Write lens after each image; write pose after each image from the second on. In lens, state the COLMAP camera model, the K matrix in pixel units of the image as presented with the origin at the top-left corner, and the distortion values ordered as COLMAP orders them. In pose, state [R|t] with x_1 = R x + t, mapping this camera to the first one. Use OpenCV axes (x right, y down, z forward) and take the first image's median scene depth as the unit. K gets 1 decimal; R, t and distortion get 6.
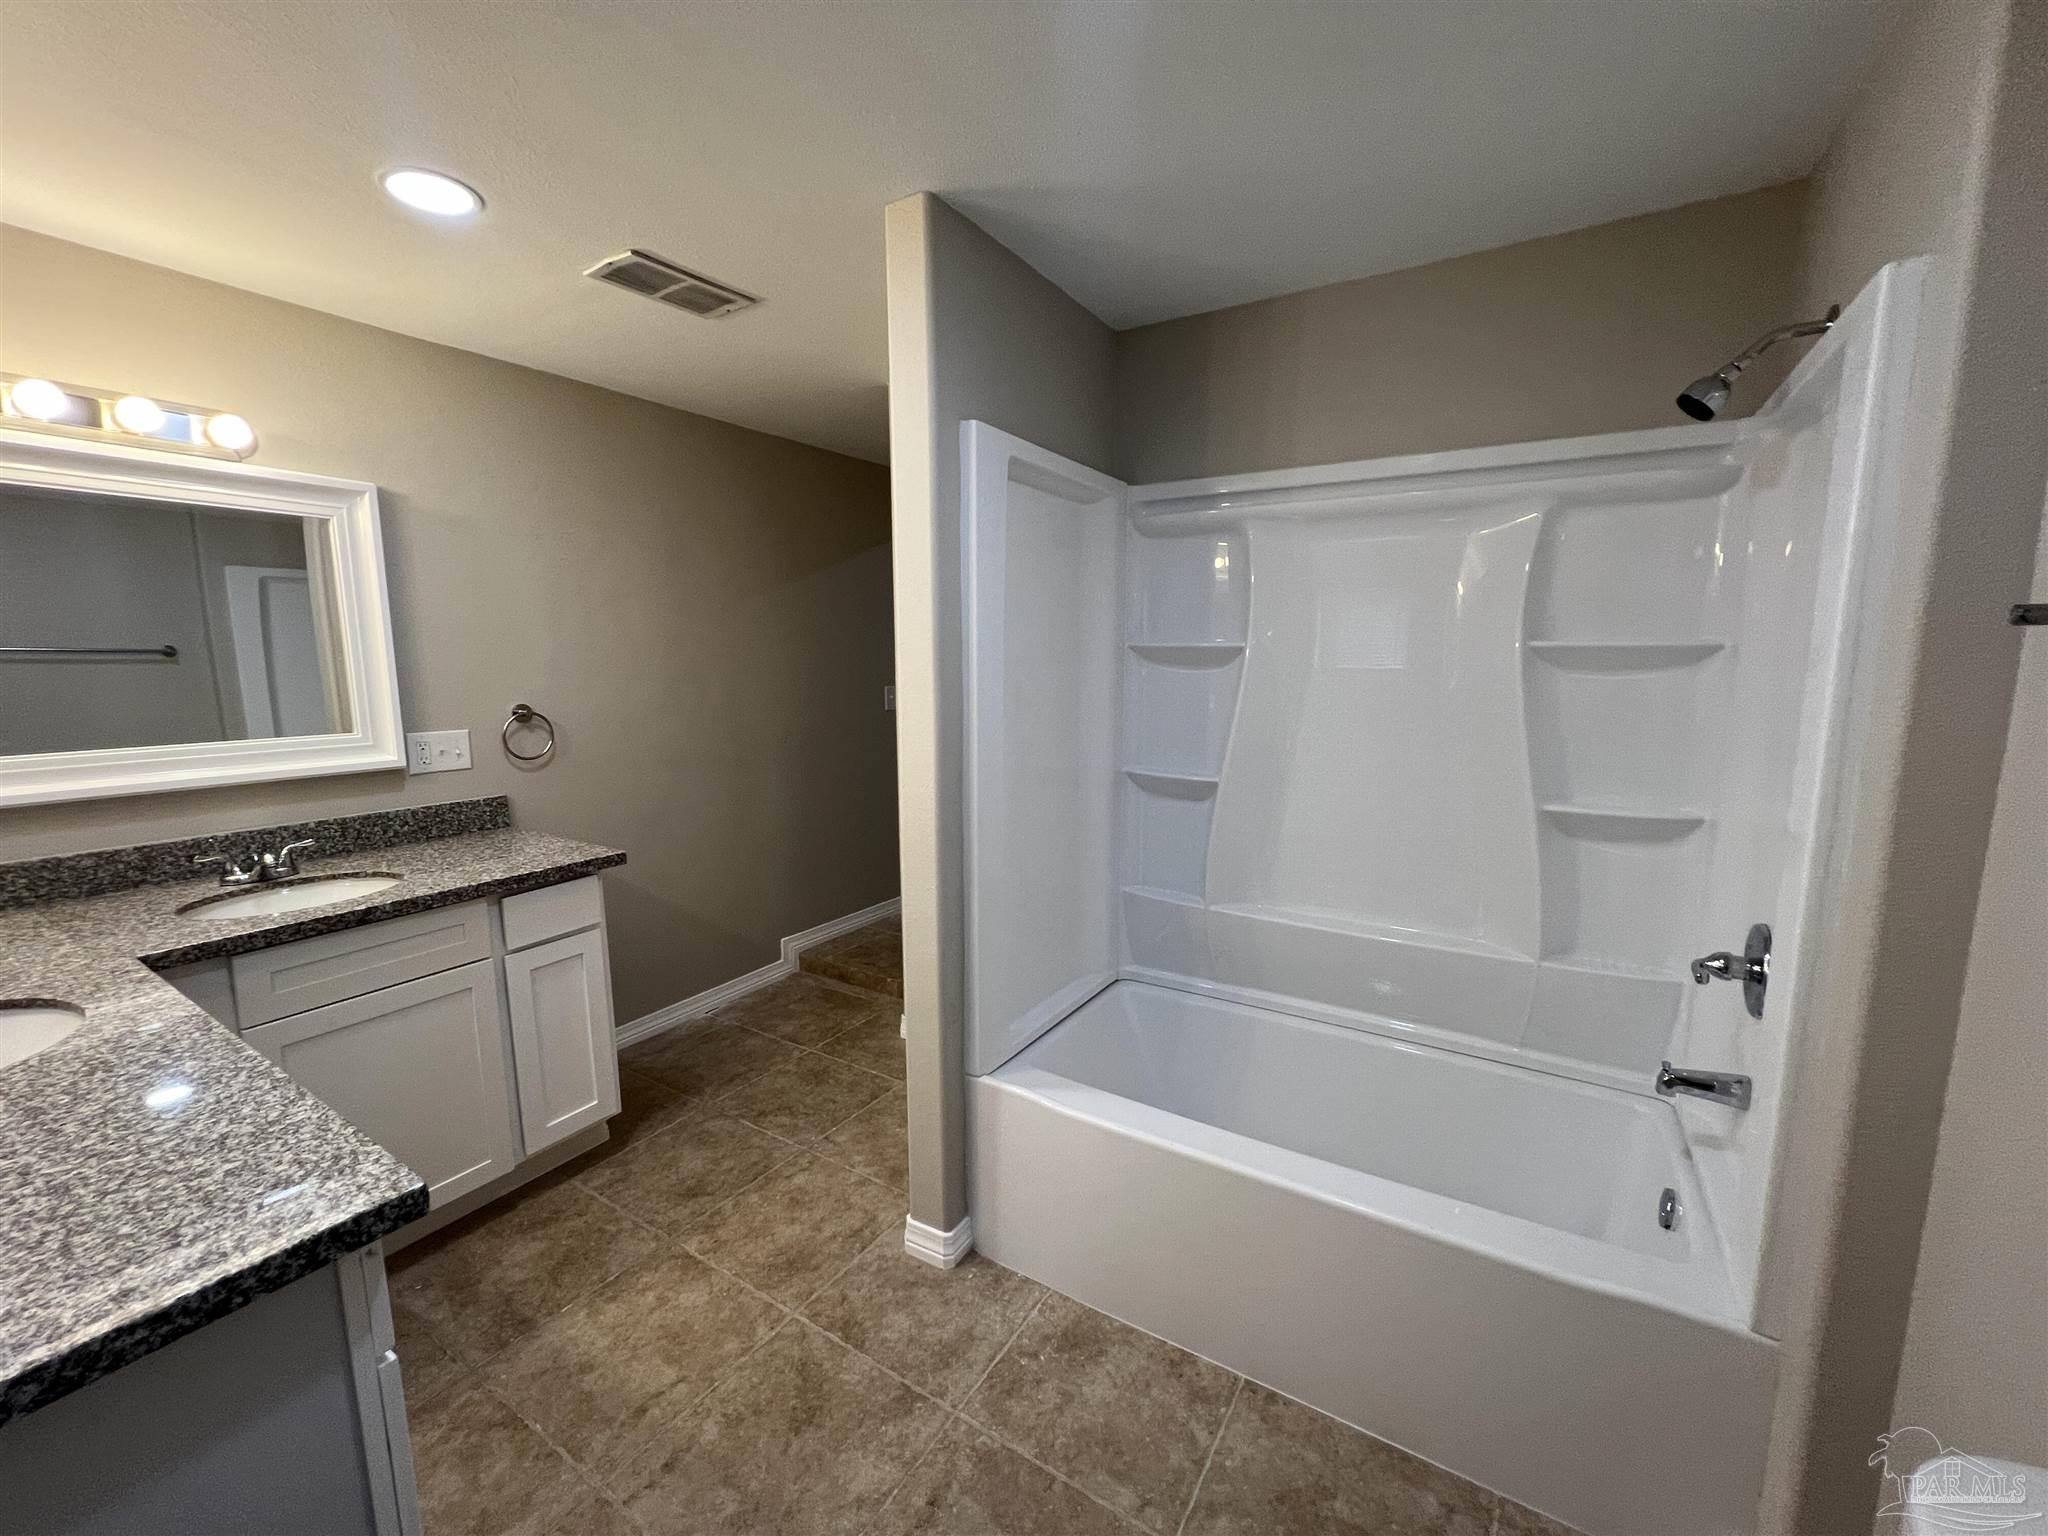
lens RADIAL K [[822.3, 0, 1028.9], [0, 822.3, 771.6], [0, 0, 1]] dist [-0.001922, 0.000540]
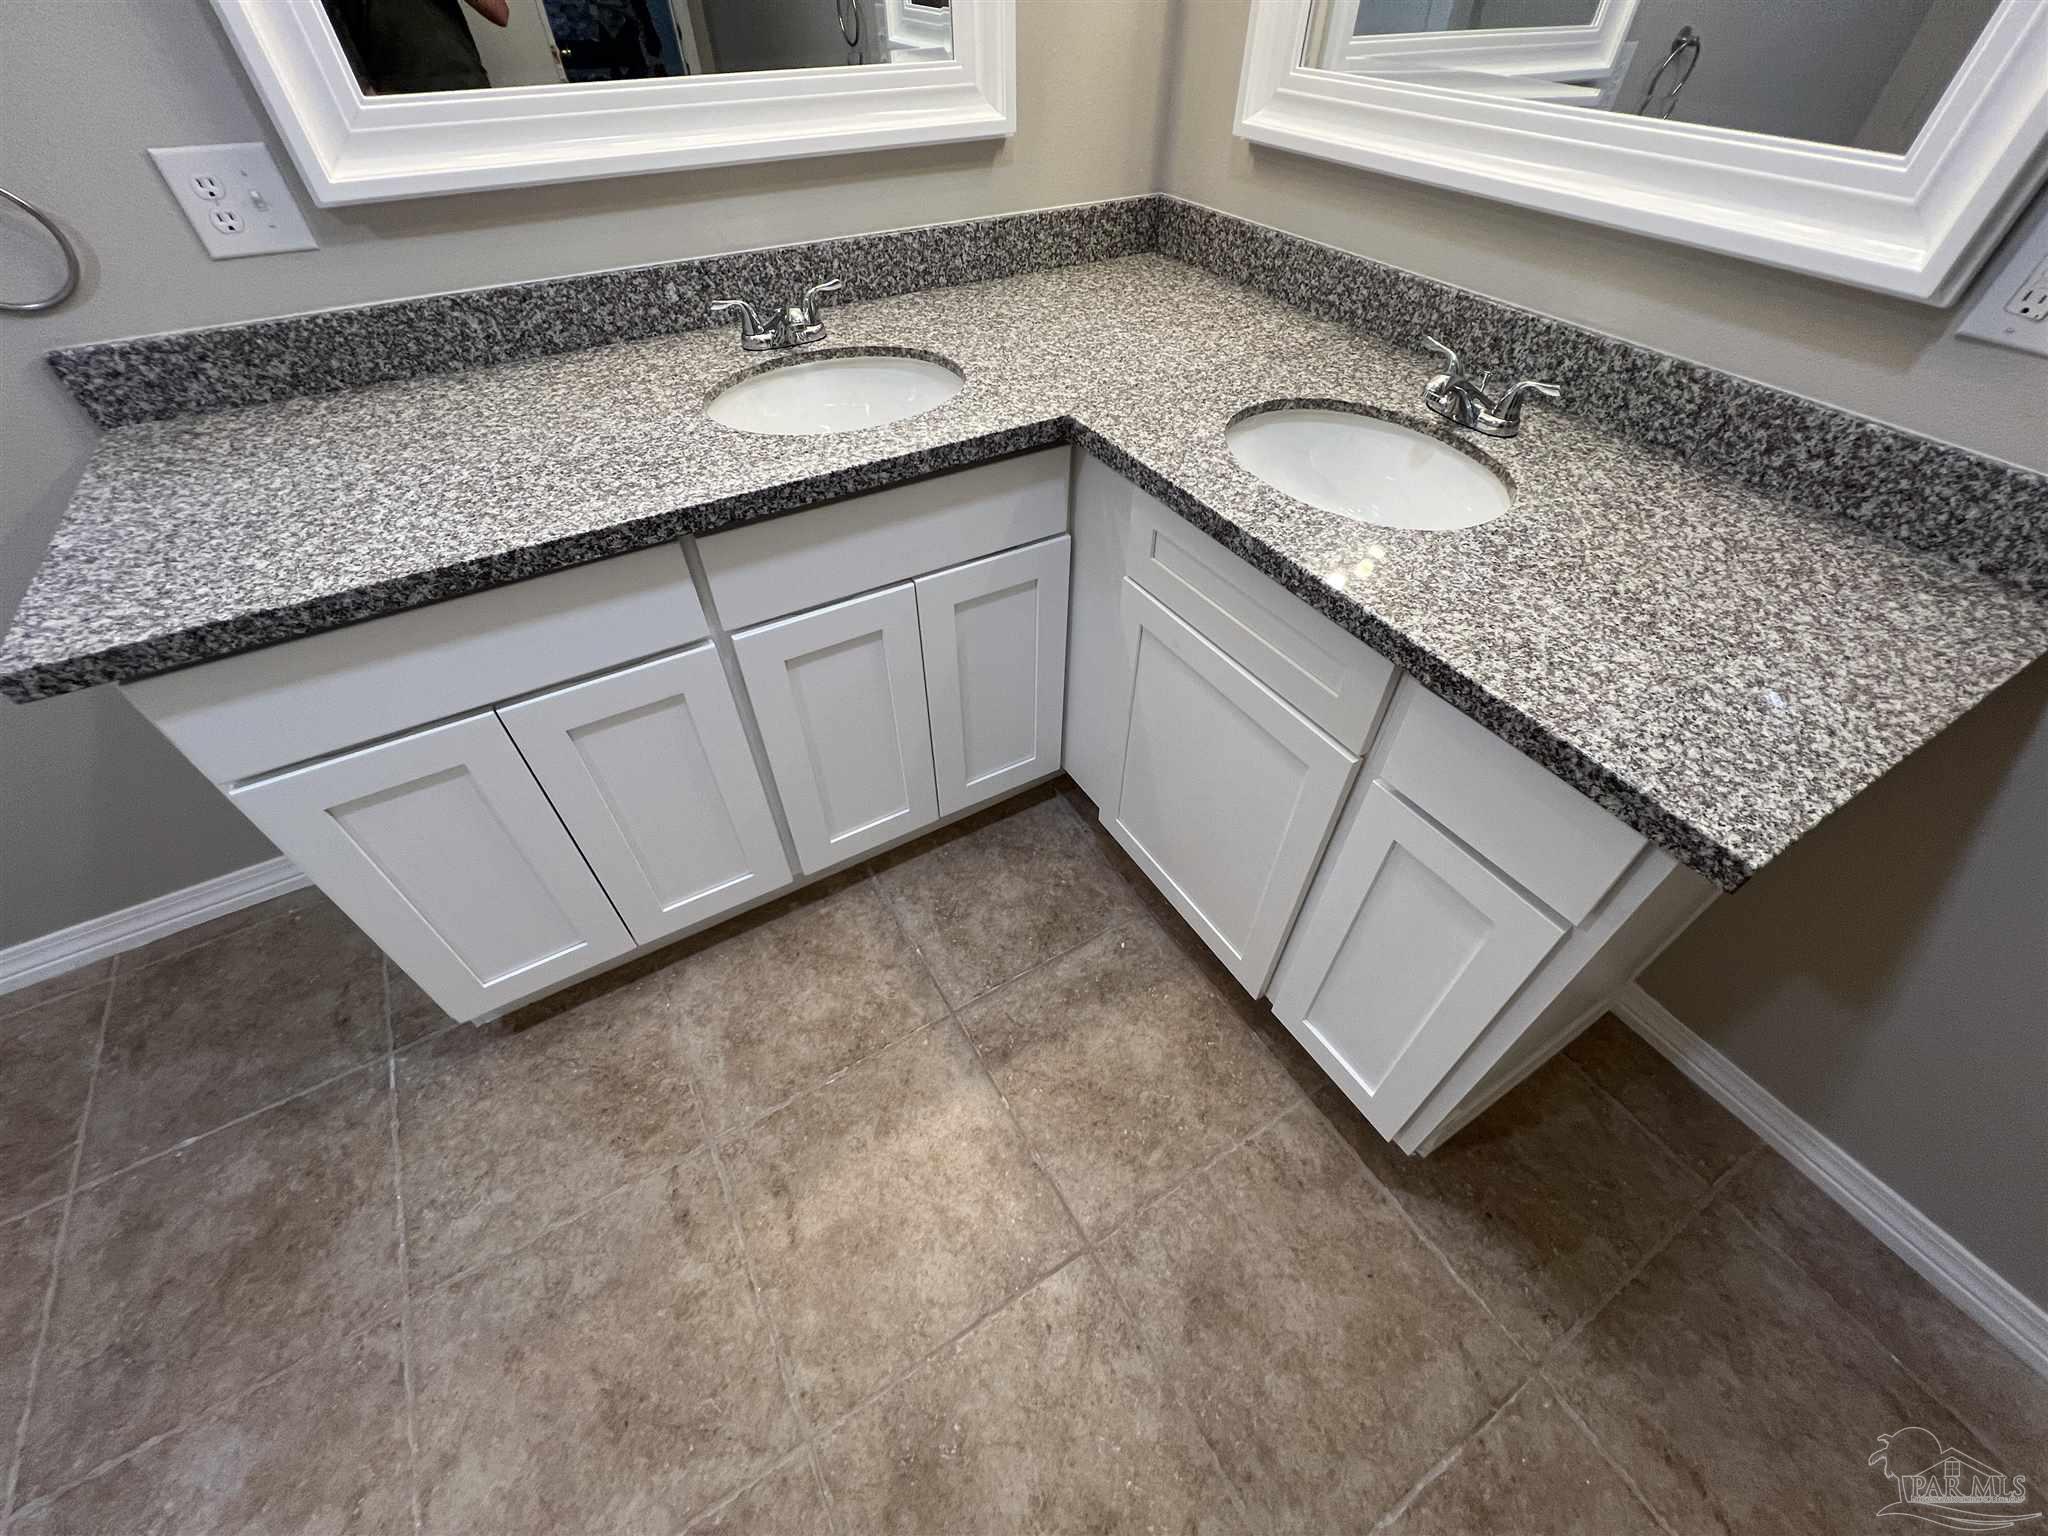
lens RADIAL K [[820.7, 0, 1024.4], [0, 820.7, 770.6], [0, 0, 1]] dist [-0.002224, 0.000323]
pose [[-0.455644, 0.638105, -0.620653, -0.297361], [-0.128343, 0.642859, 0.755156, -0.119023], [0.880861, 0.423739, -0.211019, 1.049550]]
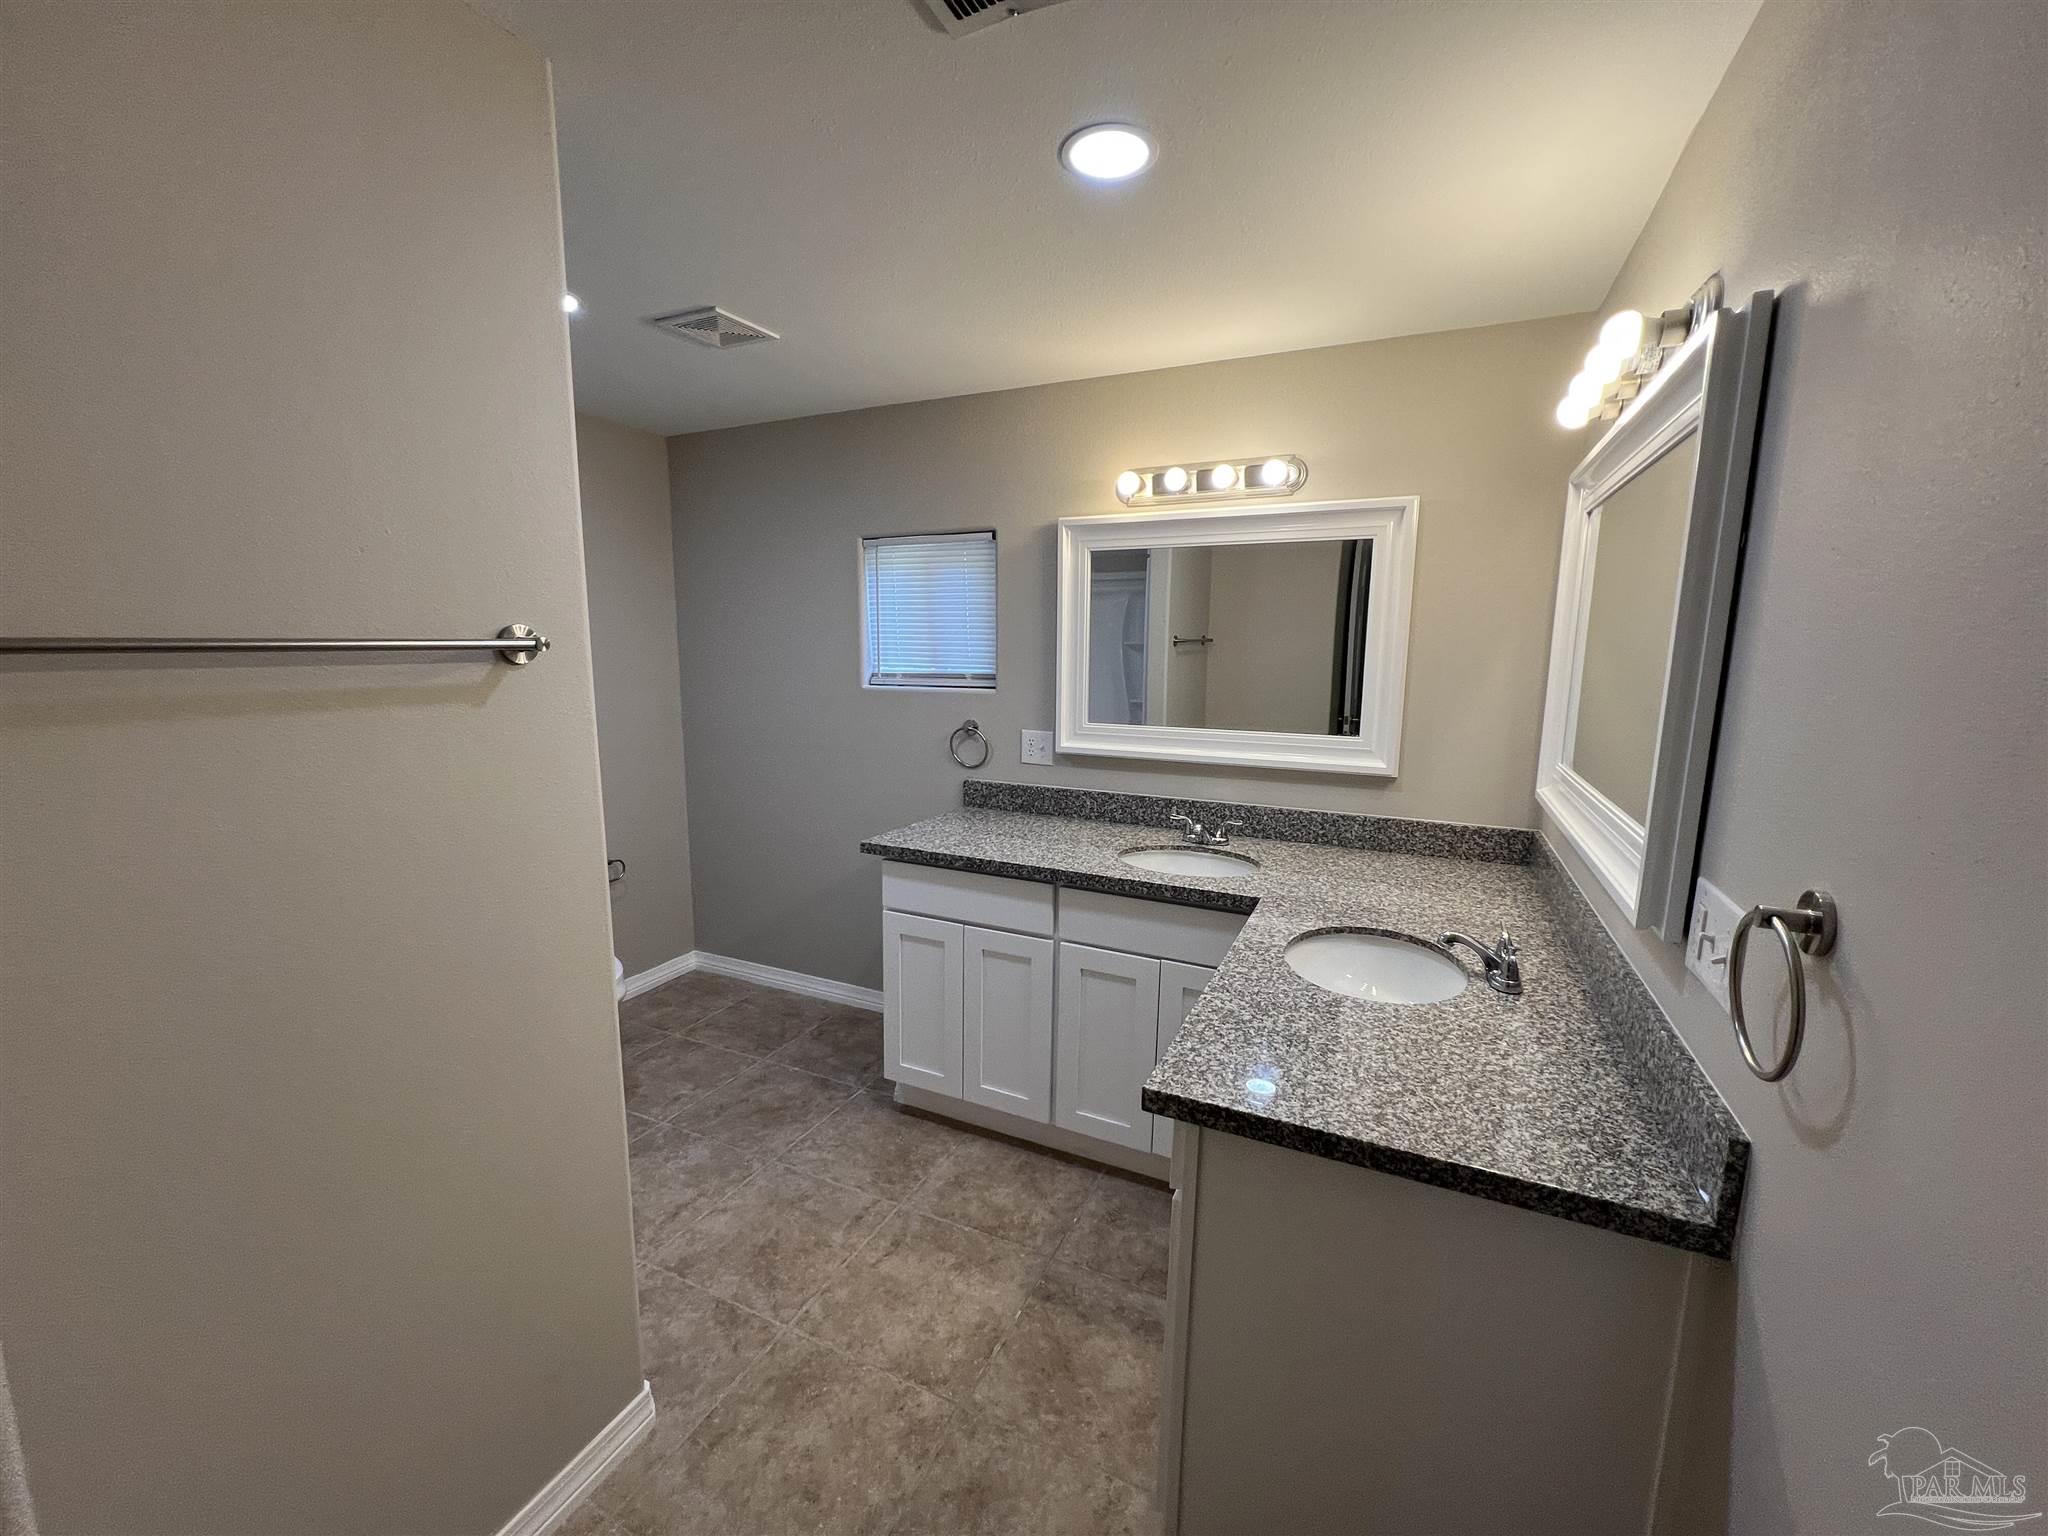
lens RADIAL K [[820.7, 0, 1024.4], [0, 820.7, 770.6], [0, 0, 1]] dist [-0.002224, 0.000323]
pose [[-0.993282, 0.009828, -0.115301, -0.461774], [-0.024433, 0.956111, 0.291984, -0.284404], [0.113110, 0.292840, -0.949448, 1.770754]]
